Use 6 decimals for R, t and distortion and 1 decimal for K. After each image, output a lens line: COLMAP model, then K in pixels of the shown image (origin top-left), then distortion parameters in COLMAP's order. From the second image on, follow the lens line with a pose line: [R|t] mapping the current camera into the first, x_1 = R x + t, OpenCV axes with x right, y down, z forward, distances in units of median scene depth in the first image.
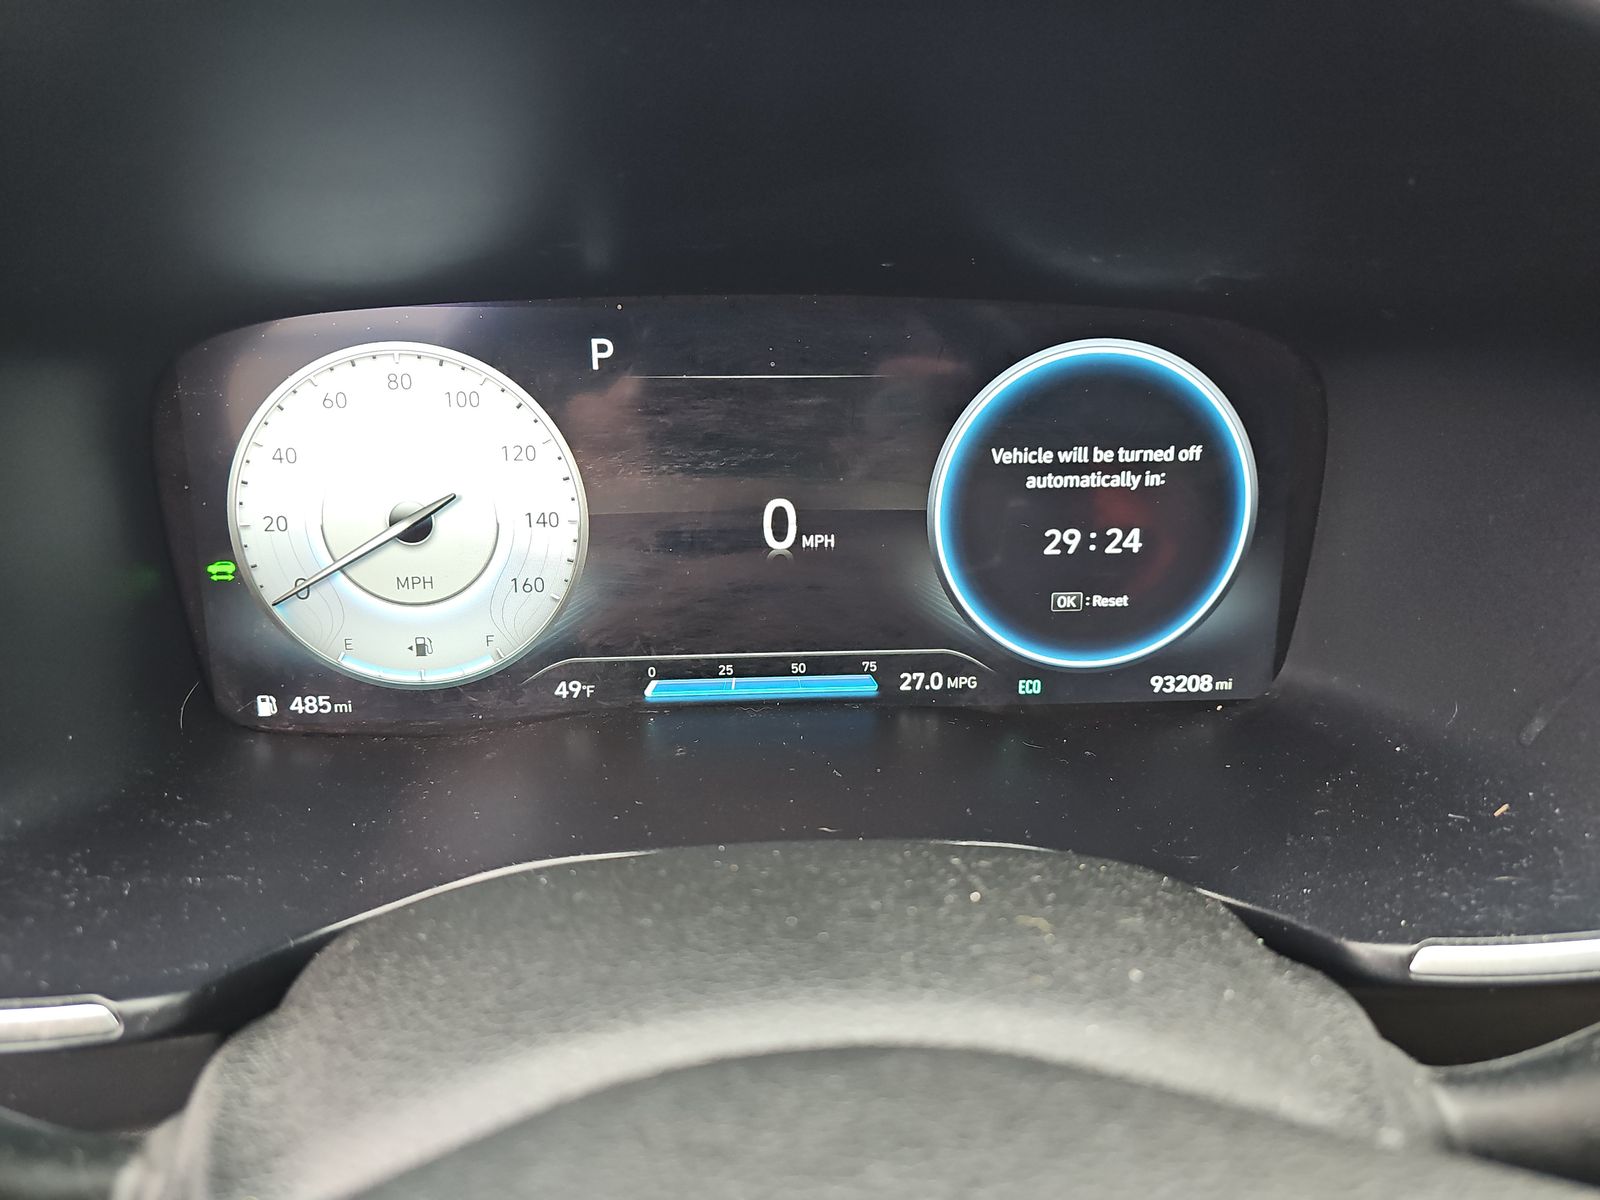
lens RADIAL K [[1071.6, 0, 796.4], [0, 1071.6, 603.4], [0, 0, 1]] dist [0.047485, -0.050411]
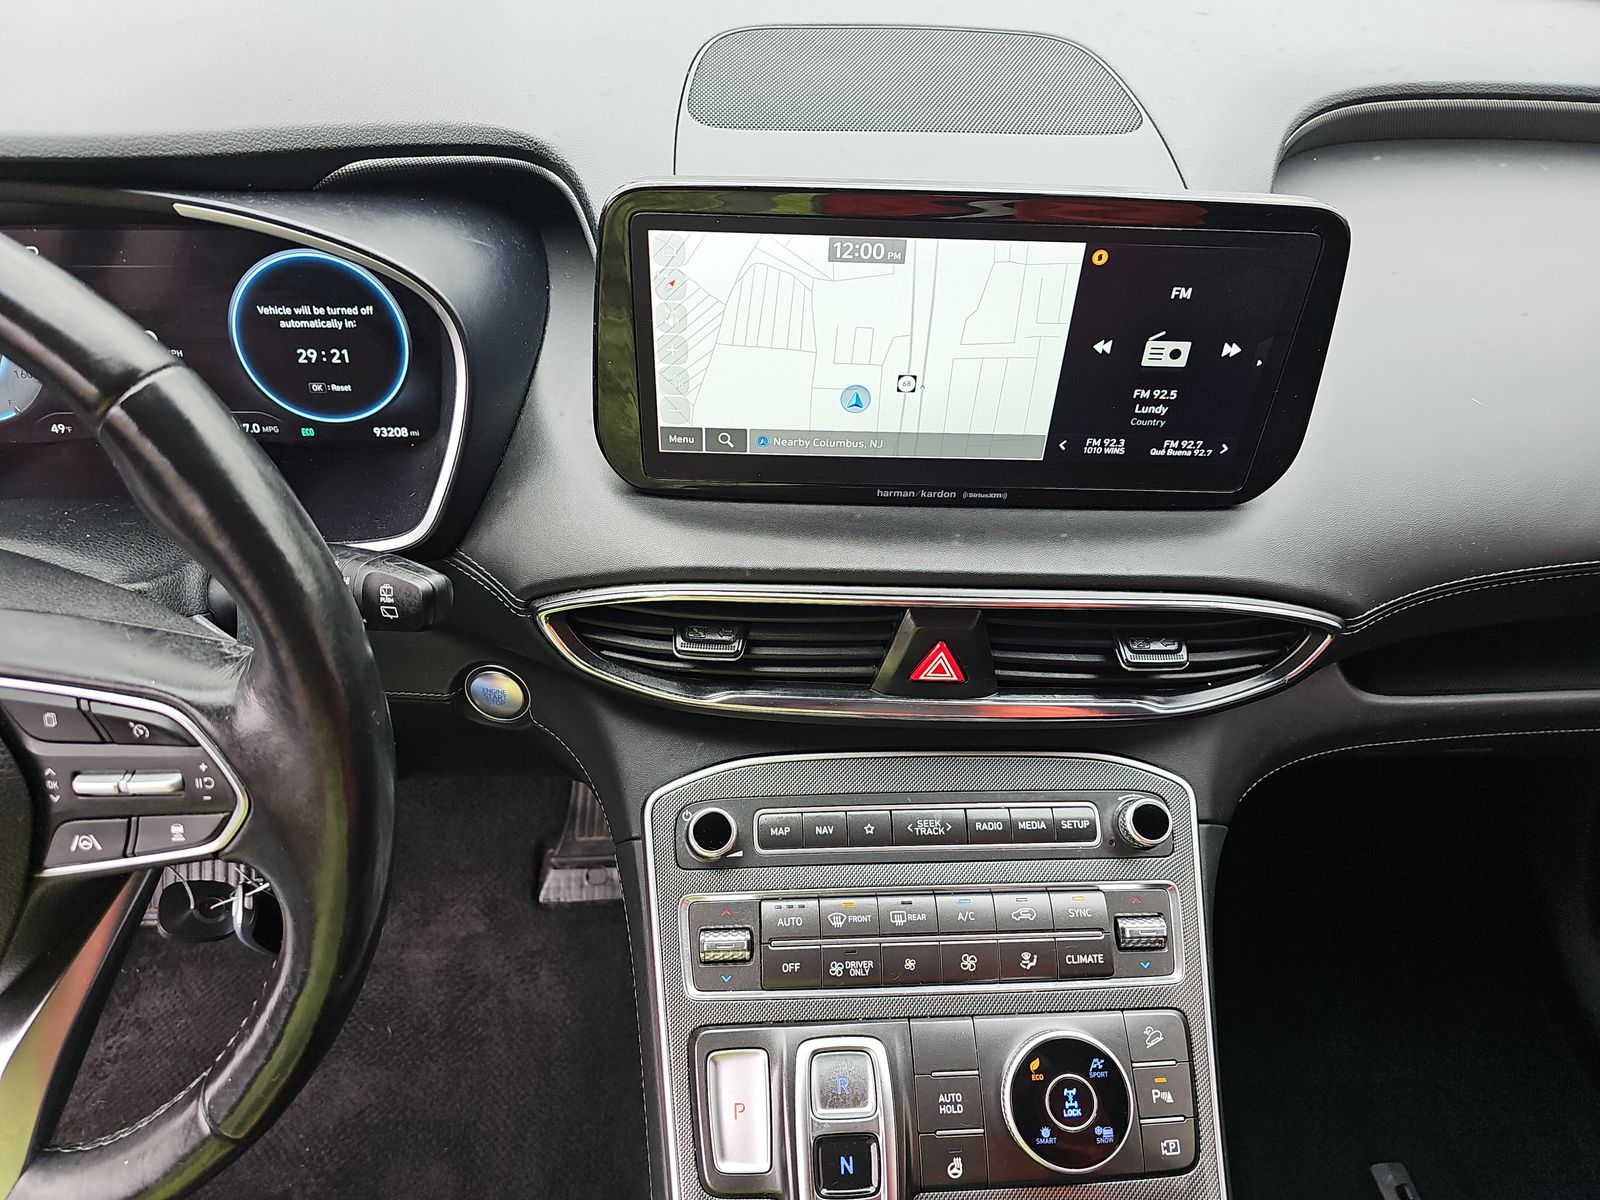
lens RADIAL K [[1071.6, 0, 790.1], [0, 1071.6, 597.5], [0, 0, 1]] dist [0.047485, -0.050411]
pose [[0.999725, 0.021838, -0.008532, 1.138456], [-0.018935, 0.966635, 0.255455, -0.150635], [0.013826, -0.255224, 0.966783, -0.958187]]
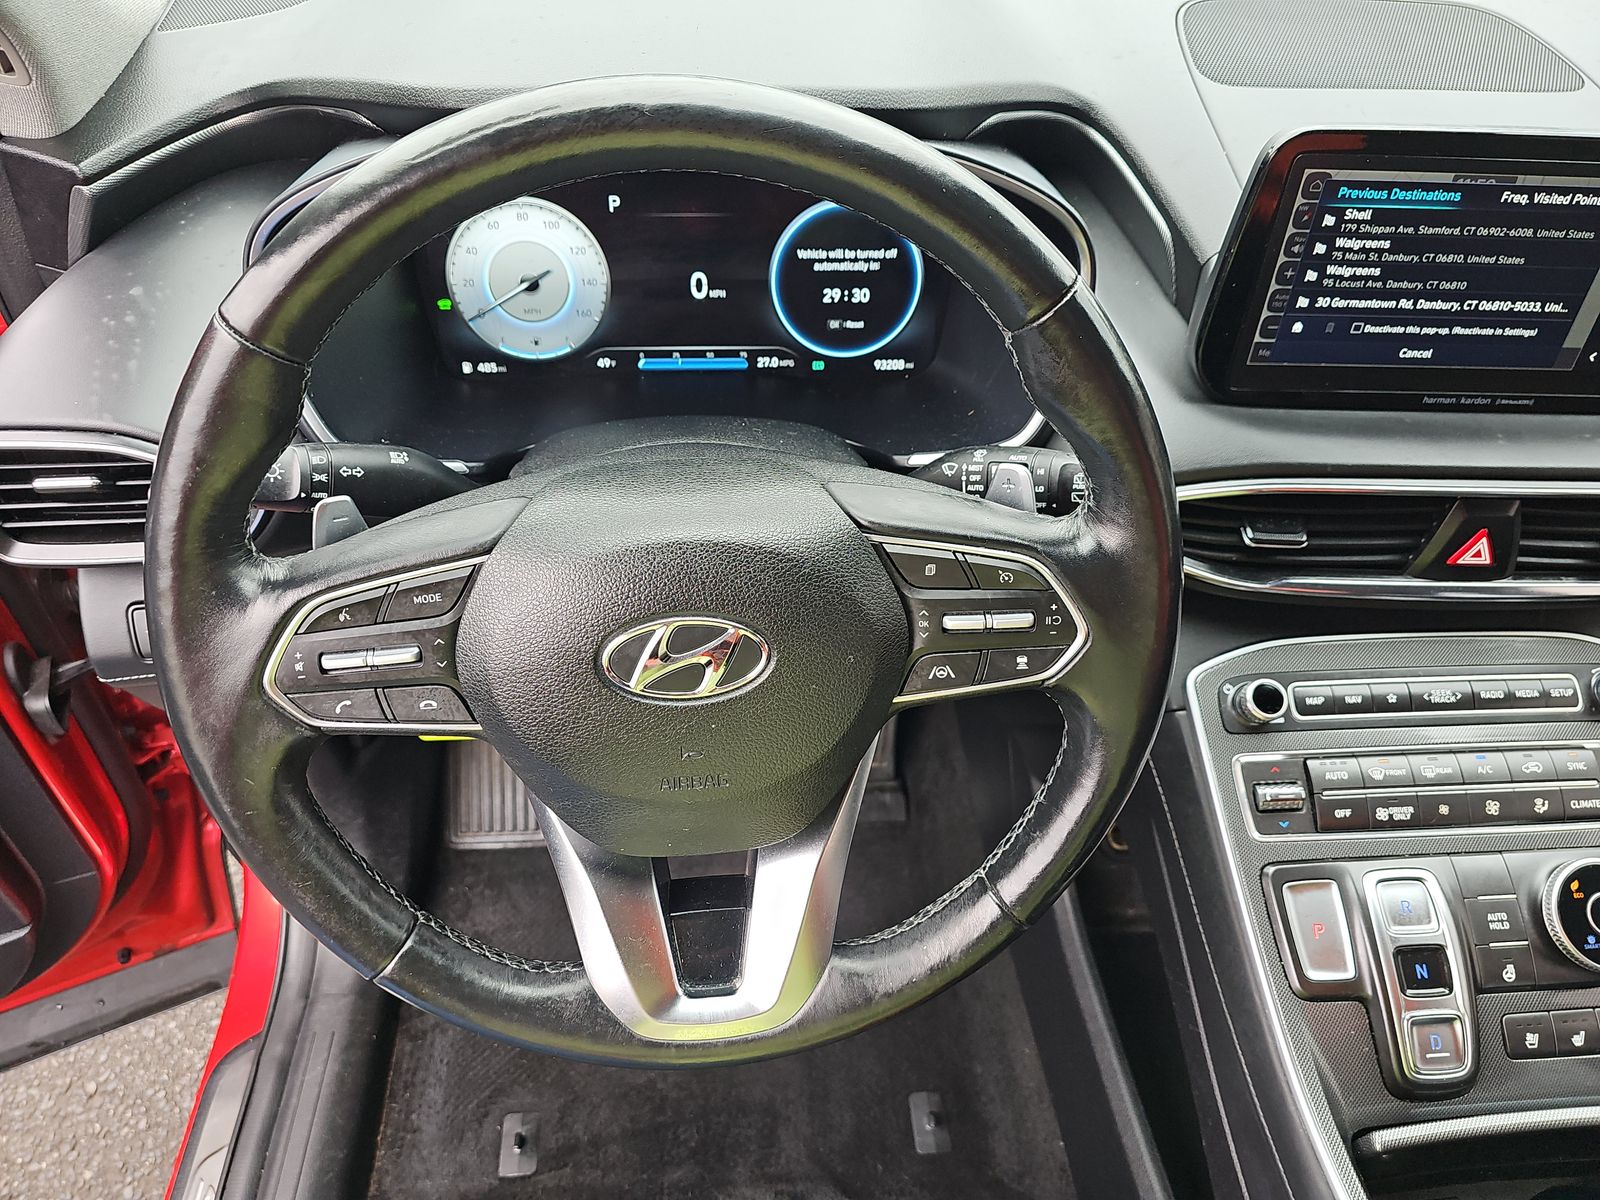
lens RADIAL K [[1071.6, 0, 803.0], [0, 1071.6, 599.3], [0, 0, 1]] dist [0.047485, -0.050411]
pose [[0.999891, 0.011687, 0.008993, 0.179186], [-0.013692, 0.962240, 0.271860, -0.057427], [-0.005476, -0.271953, 0.962295, -1.240586]]
